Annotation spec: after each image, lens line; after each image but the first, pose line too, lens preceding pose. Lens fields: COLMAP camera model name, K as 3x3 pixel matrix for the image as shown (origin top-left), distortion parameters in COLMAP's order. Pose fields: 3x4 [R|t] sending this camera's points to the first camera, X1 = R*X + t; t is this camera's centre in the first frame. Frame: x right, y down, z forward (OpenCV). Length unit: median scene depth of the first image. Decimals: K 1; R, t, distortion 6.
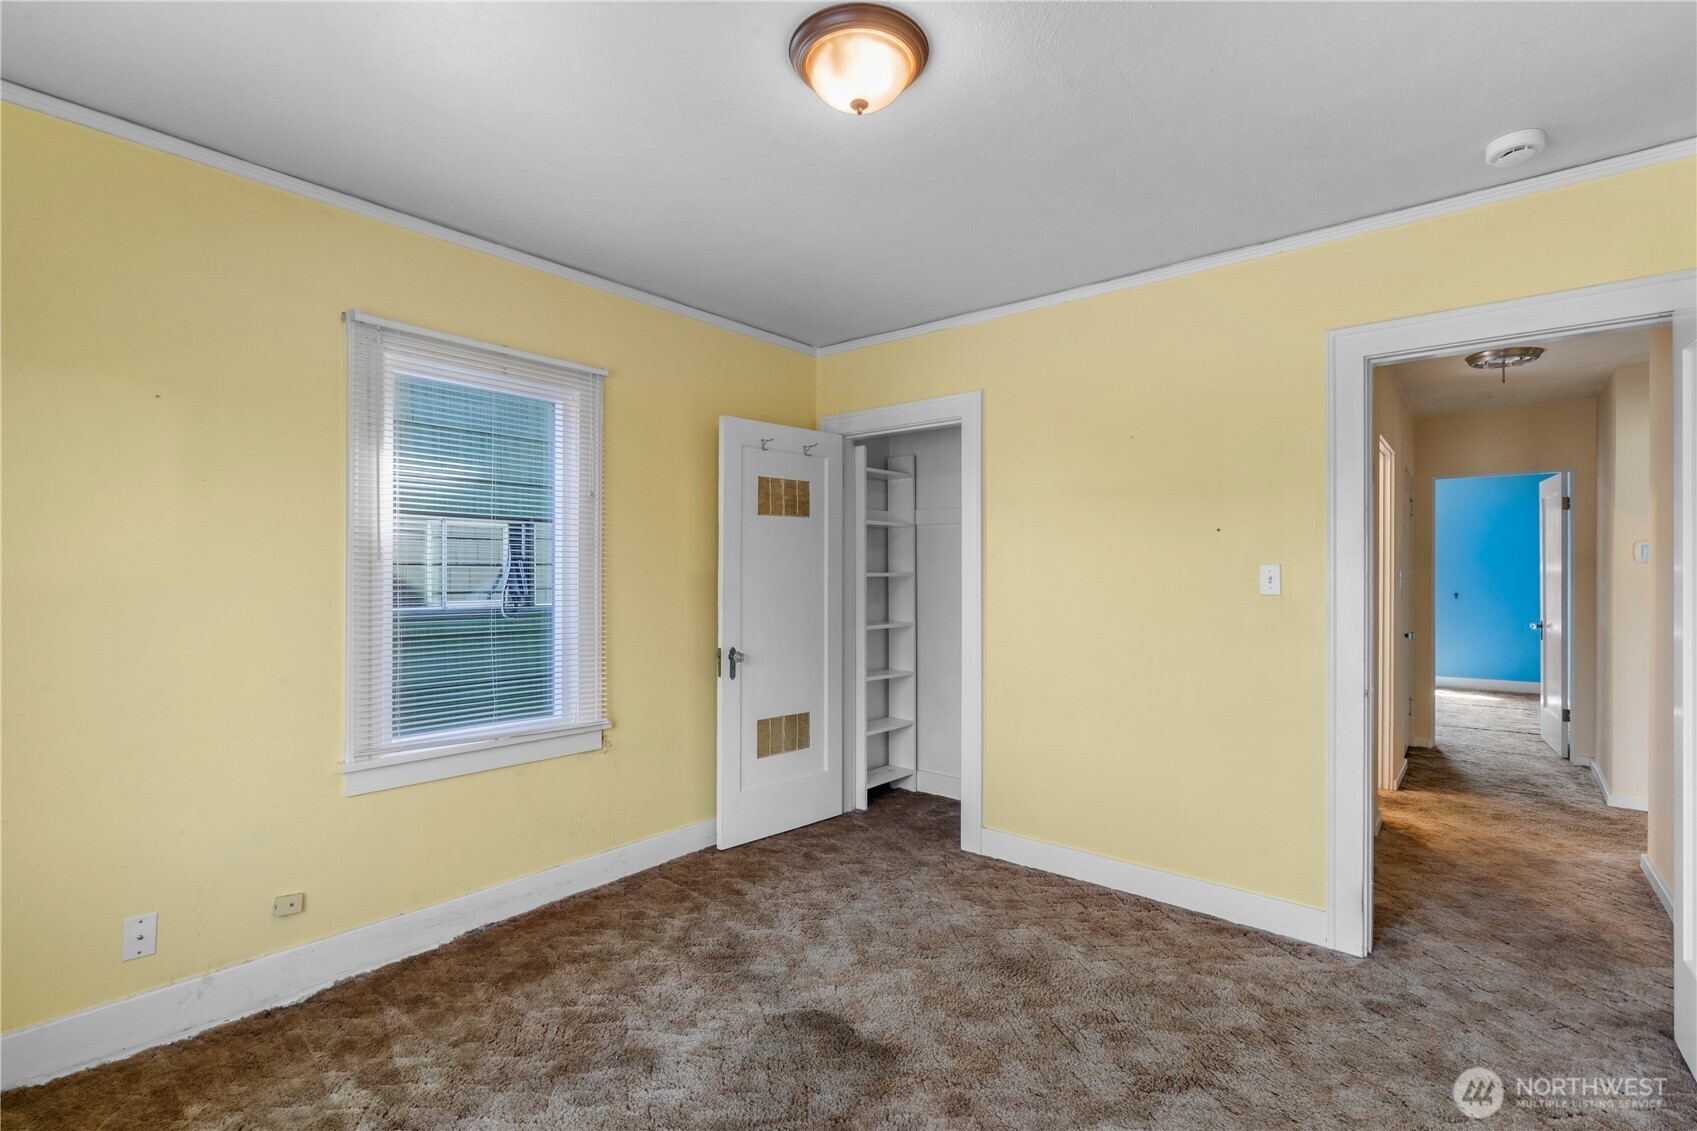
lens RADIAL K [[778.2, 0, 845.2], [0, 778.2, 581.3], [0, 0, 1]] dist [-0.005812, 0.002862]
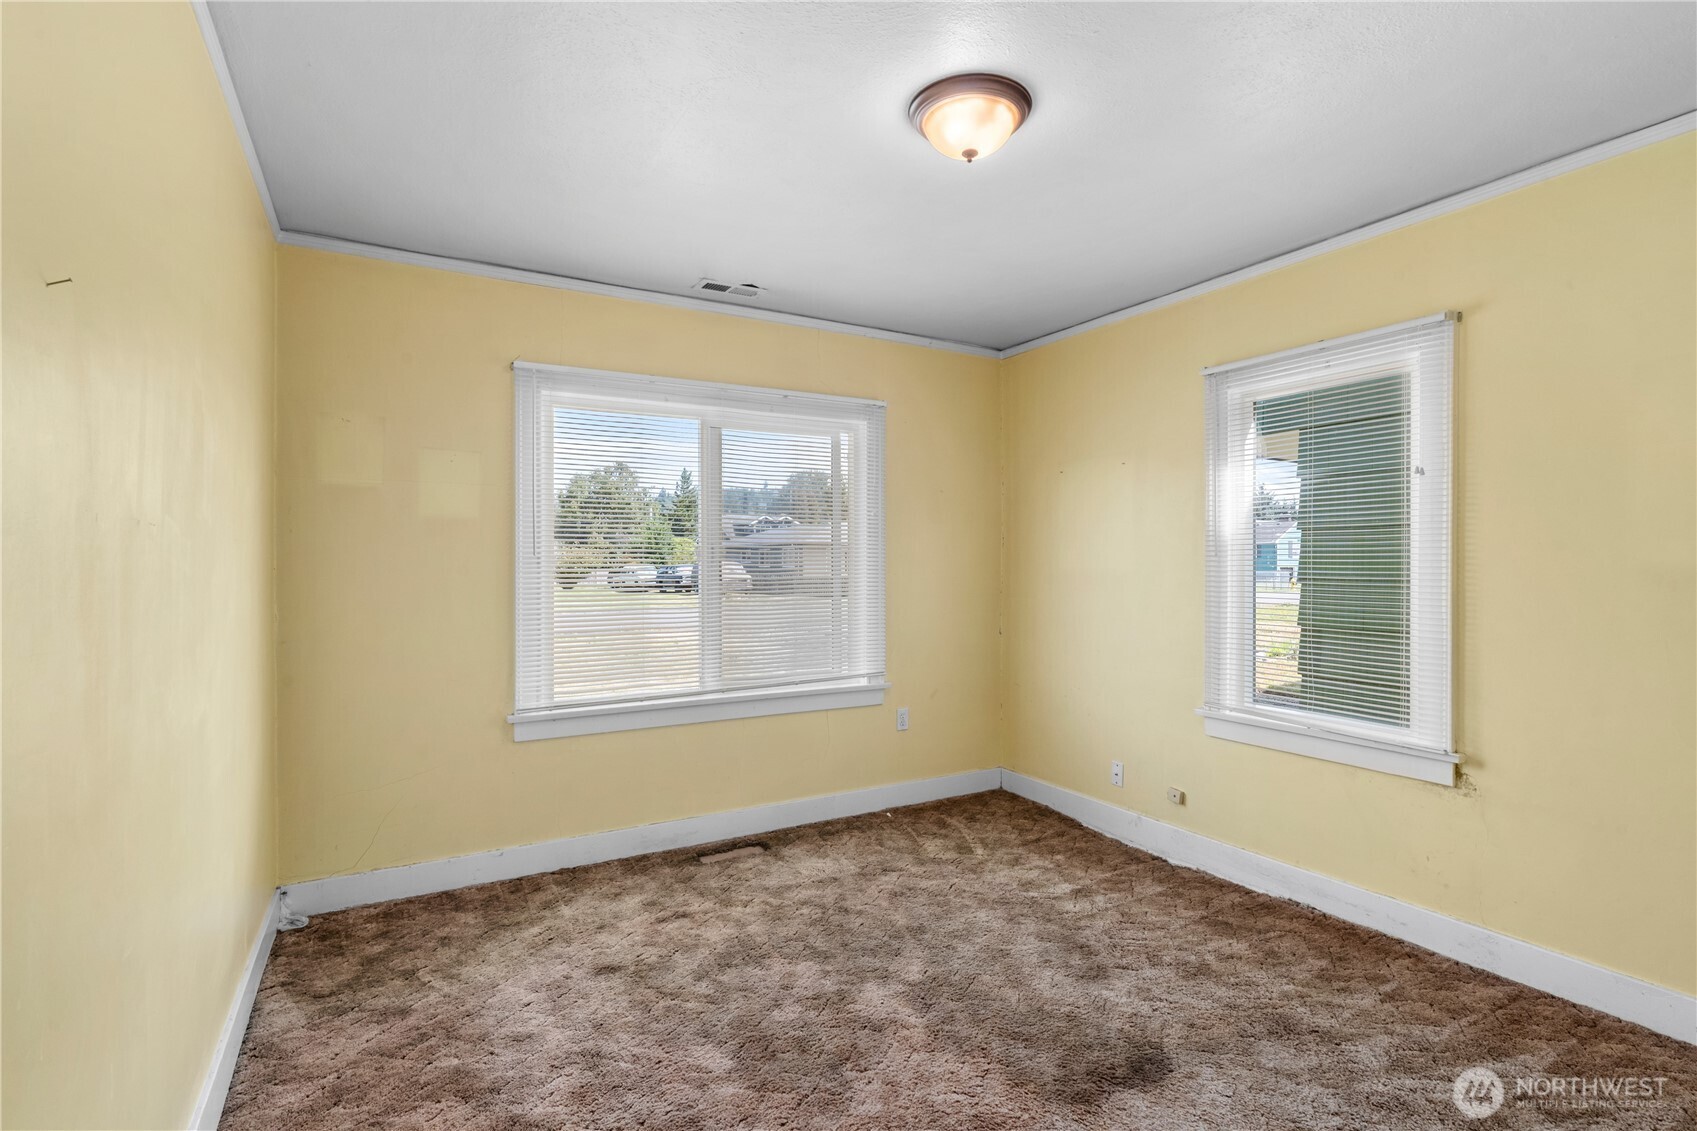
lens RADIAL K [[823.3, 0, 847.3], [0, 823.3, 560.1], [0, 0, 1]] dist [0.003323, 0.000662]
pose [[-0.361005, -0.009917, -0.932511, 0.908759], [-0.004435, 0.999950, -0.008917, -0.005628], [0.932553, 0.000917, -0.361032, 0.949907]]
